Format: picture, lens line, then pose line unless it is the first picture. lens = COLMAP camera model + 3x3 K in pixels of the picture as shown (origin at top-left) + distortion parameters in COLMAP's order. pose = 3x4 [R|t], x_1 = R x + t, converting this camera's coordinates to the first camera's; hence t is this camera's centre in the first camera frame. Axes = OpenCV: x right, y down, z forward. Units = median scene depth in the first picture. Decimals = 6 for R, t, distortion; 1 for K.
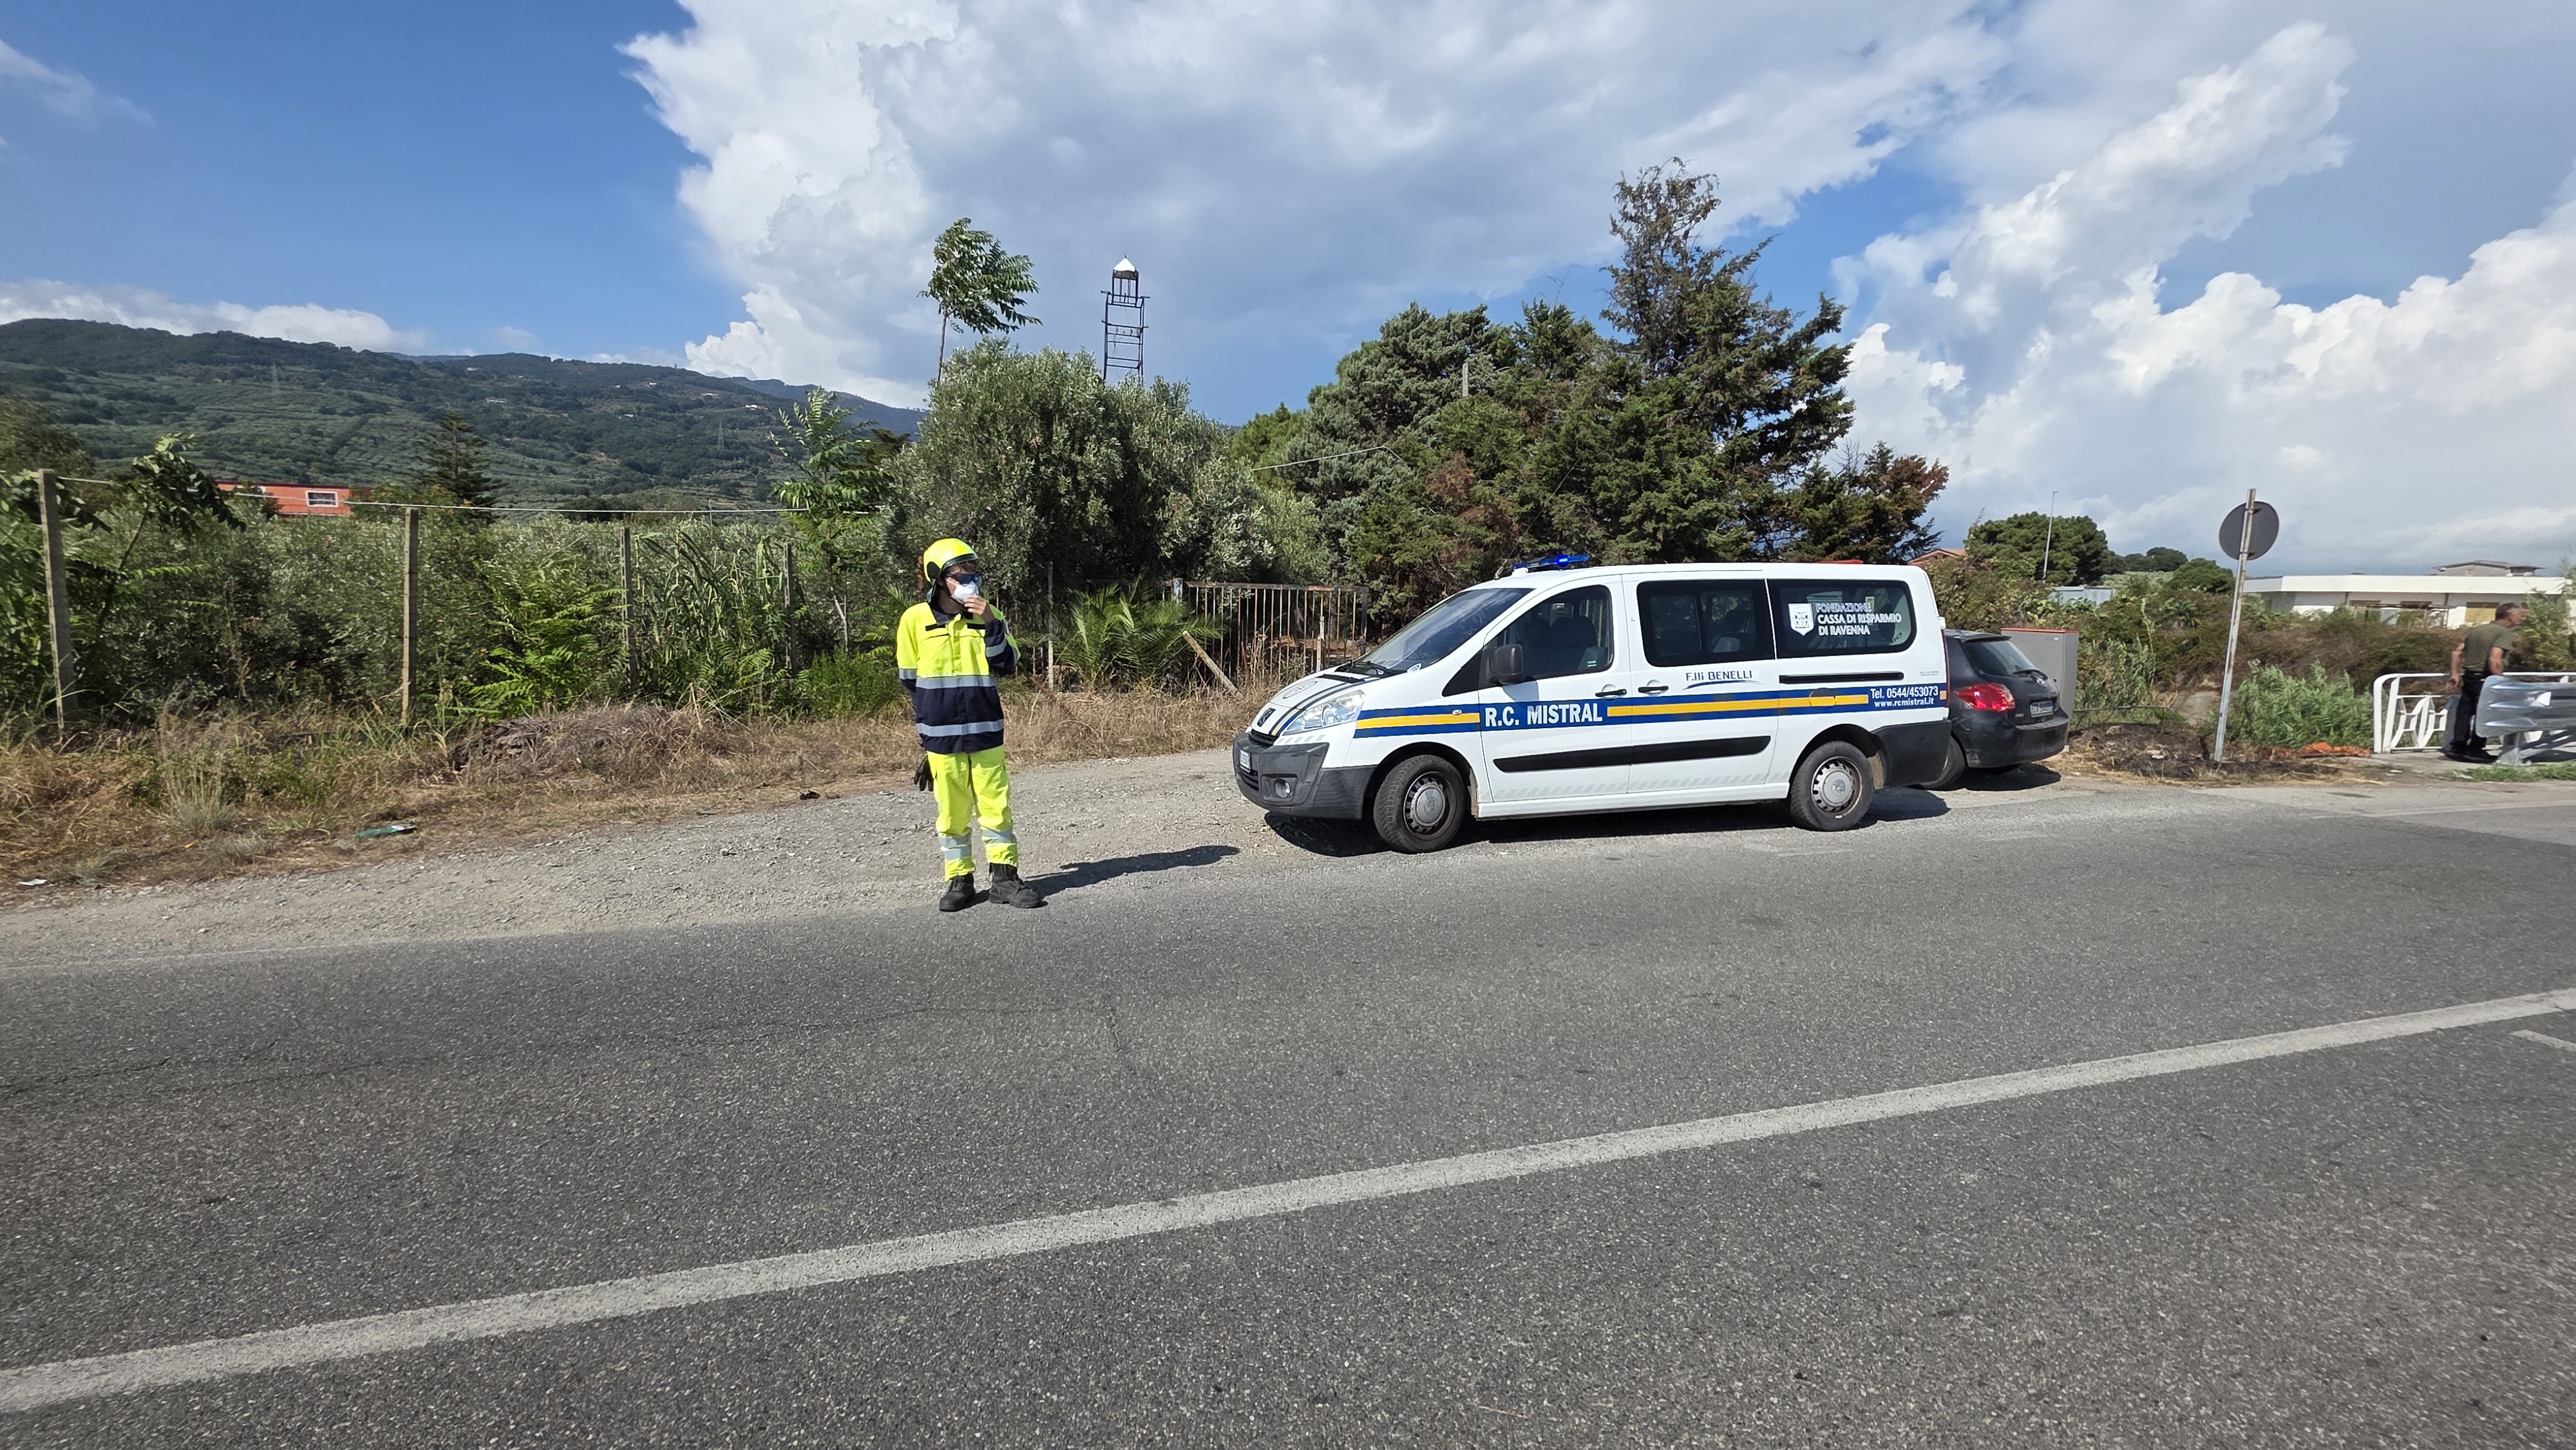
lens RADIAL K [[1013.4, 0, 1296.6], [0, 1013.4, 727.2], [0, 0, 1]] dist [0.001632, 0.000293]
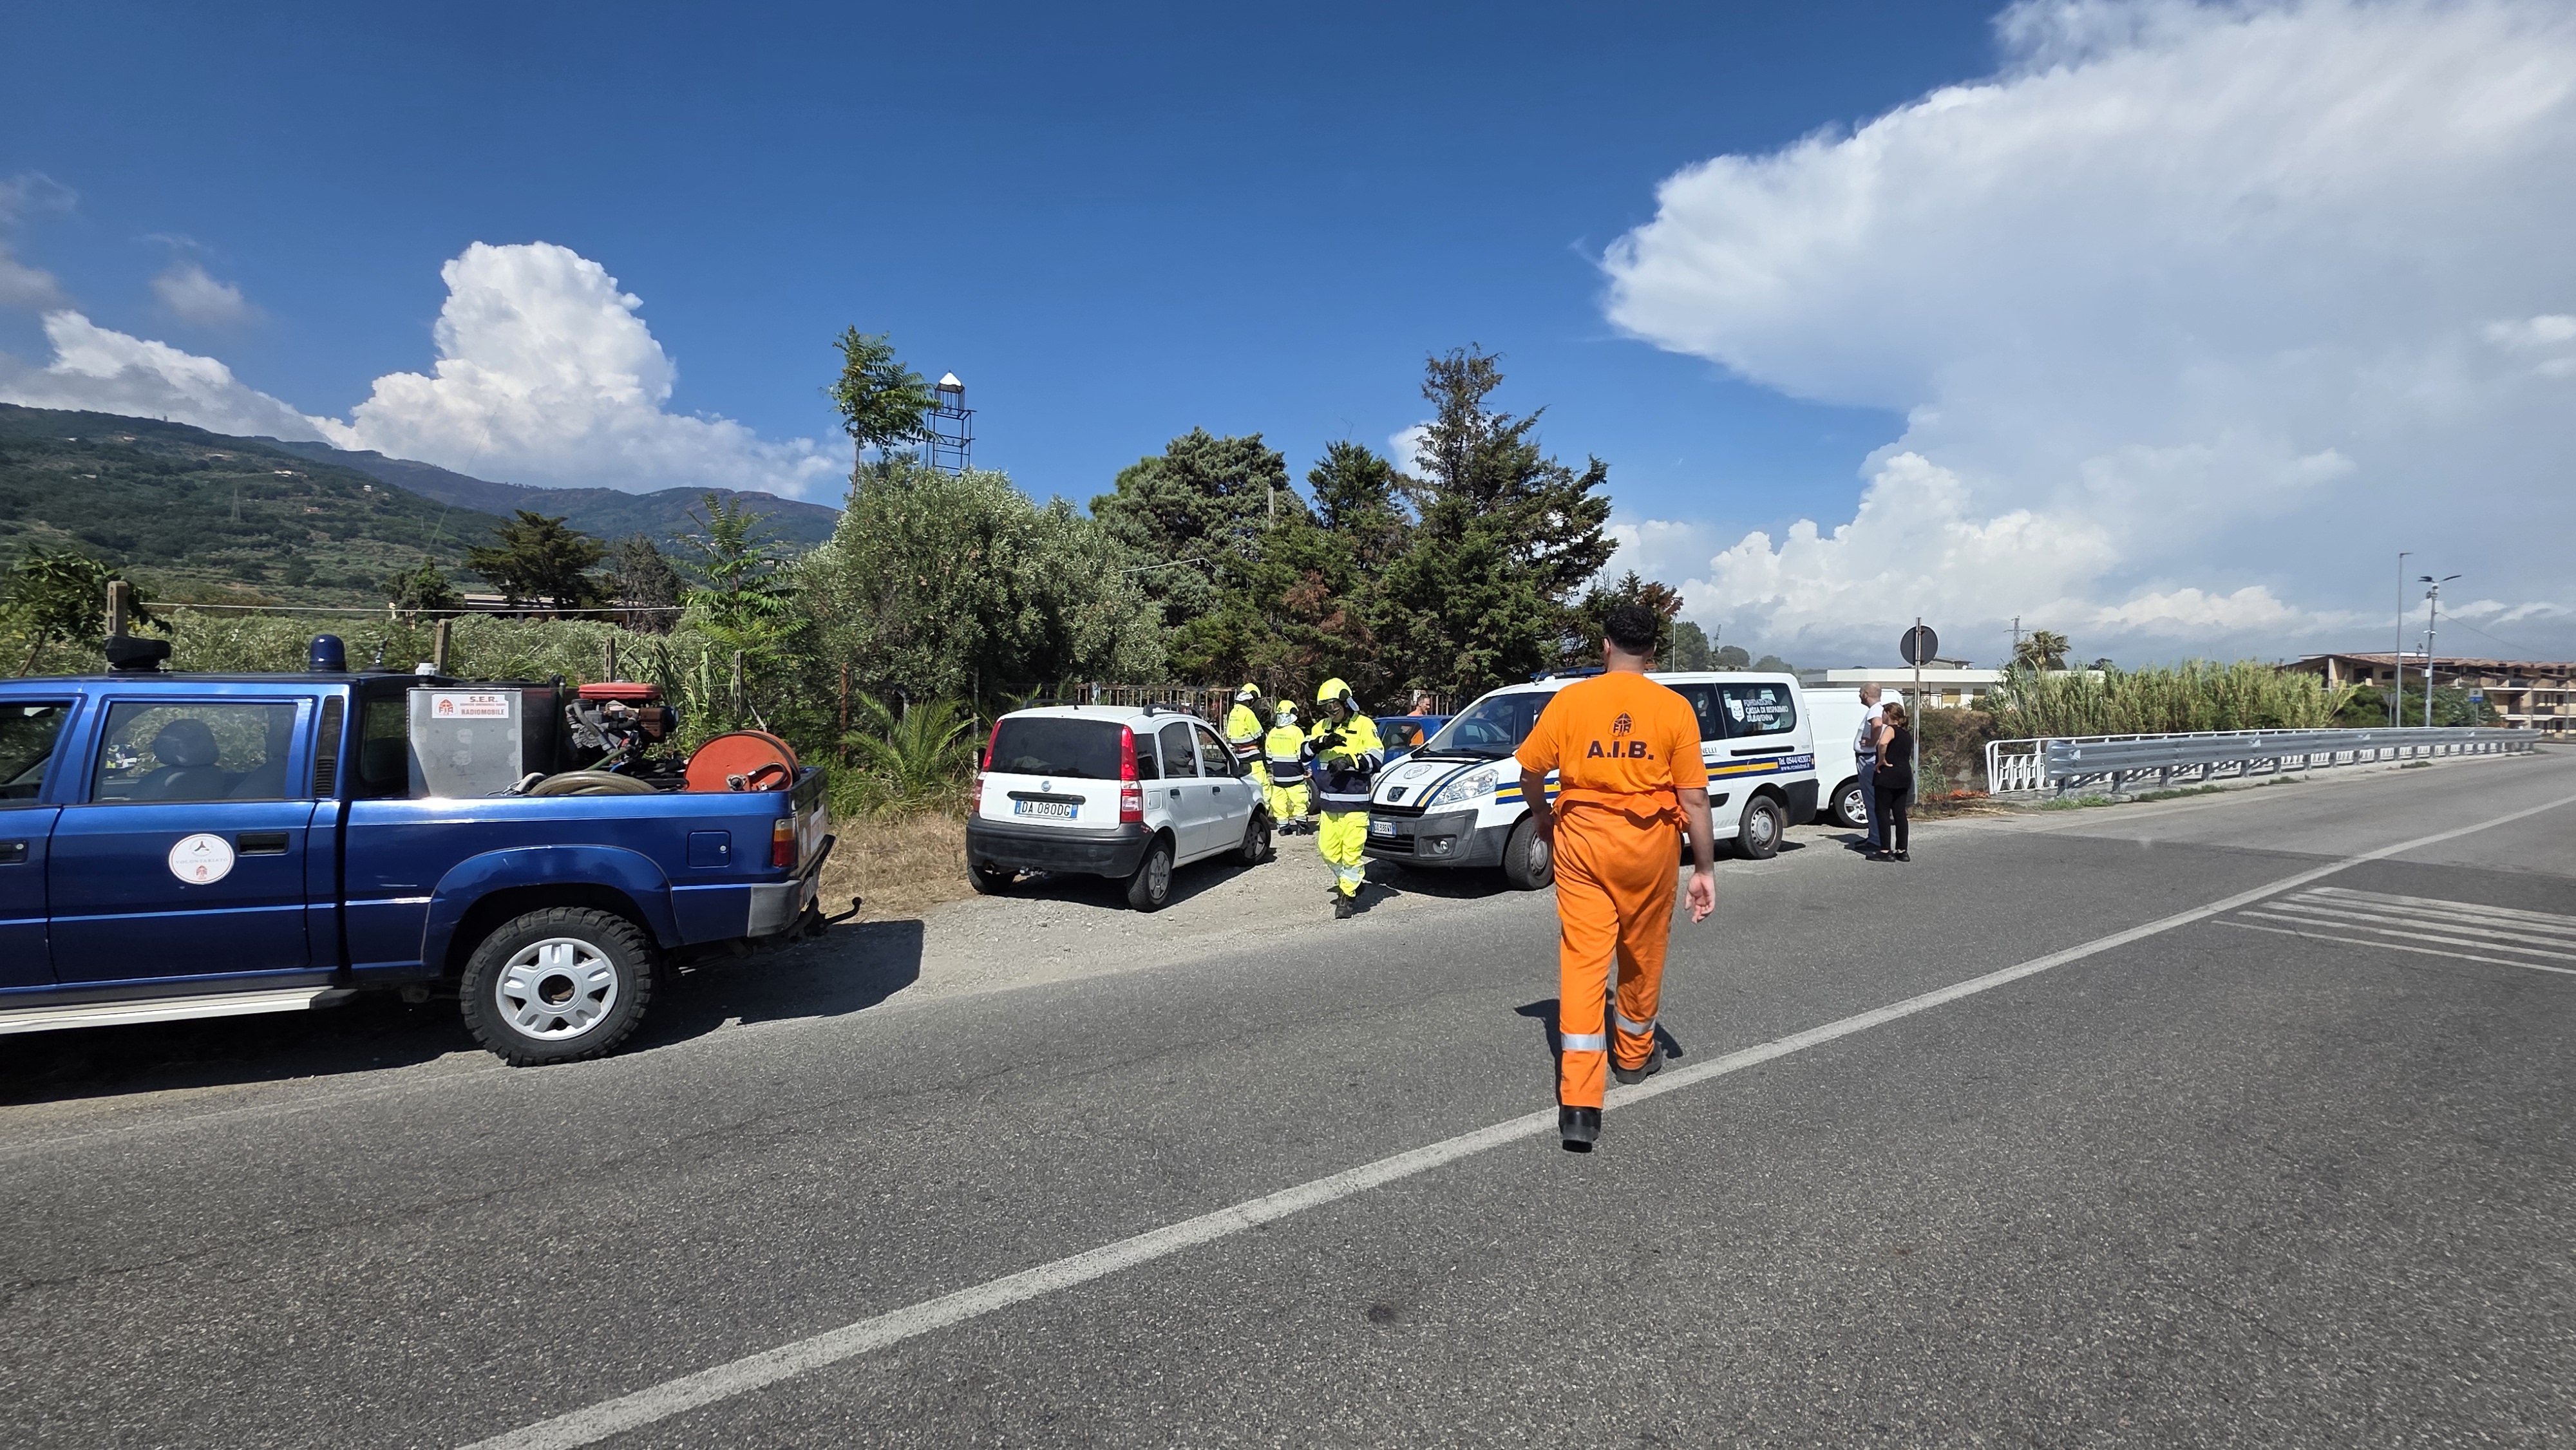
lens RADIAL K [[1013.4, 0, 1296.6], [0, 1013.4, 727.2], [0, 0, 1]] dist [0.001632, 0.000293]
pose [[0.956679, -0.020874, 0.290397, -0.236050], [0.048027, 0.995077, -0.086691, 0.004962], [-0.287157, 0.096883, 0.952971, -0.084702]]
